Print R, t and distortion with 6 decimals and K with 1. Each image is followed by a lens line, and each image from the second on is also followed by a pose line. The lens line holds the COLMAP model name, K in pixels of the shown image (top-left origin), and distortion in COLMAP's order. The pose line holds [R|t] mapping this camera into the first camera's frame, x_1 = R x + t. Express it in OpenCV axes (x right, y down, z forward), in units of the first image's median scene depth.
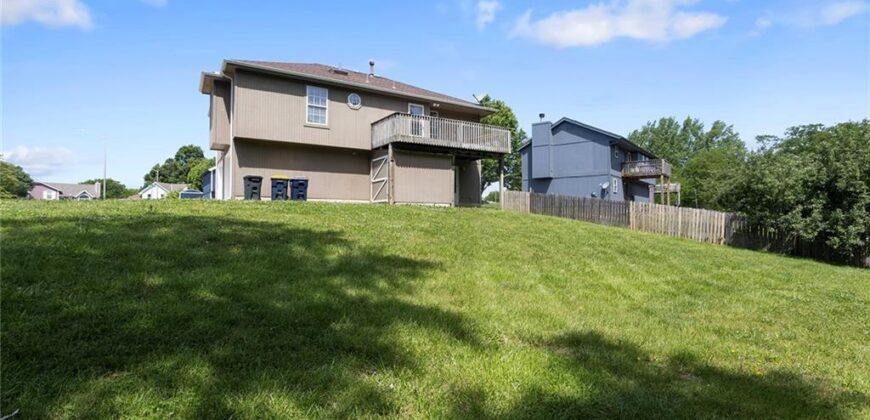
lens RADIAL K [[418.4, 0, 431.2], [0, 418.4, 196.0], [0, 0, 1]] dist [0.001045, 0.000784]
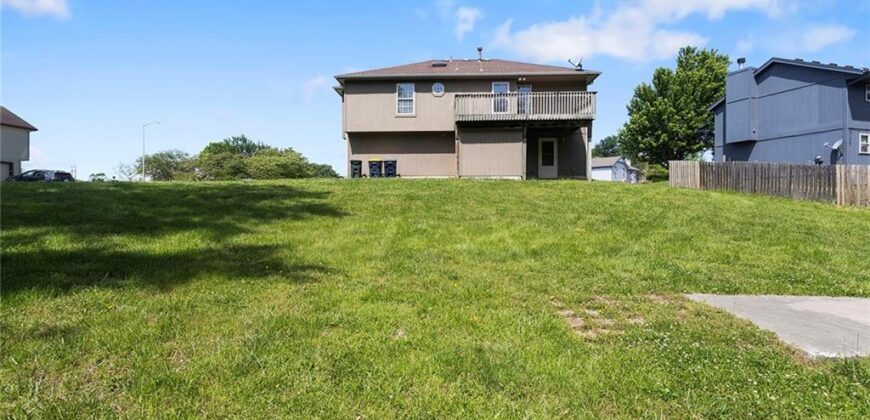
lens RADIAL K [[418.5, 0, 428.7], [0, 418.5, 199.9], [0, 0, 1]] dist [0.014221, 0.000038]
pose [[0.819003, -0.006985, -0.573747, 0.450178], [0.033109, 0.998835, 0.035102, 0.033313], [0.572833, -0.047745, 0.818280, 0.034376]]
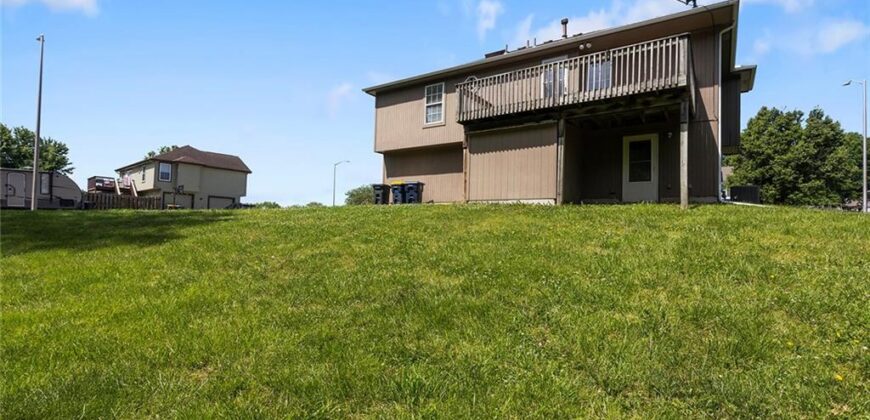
lens RADIAL K [[410.2, 0, 435.0], [0, 410.2, 210.0], [0, 0, 1]] dist [0.000381, 0.000217]
pose [[0.389575, -0.038026, -0.920209, 0.542113], [0.027784, 0.999178, -0.029526, 0.048257], [0.920575, -0.014065, 0.390311, 0.606109]]
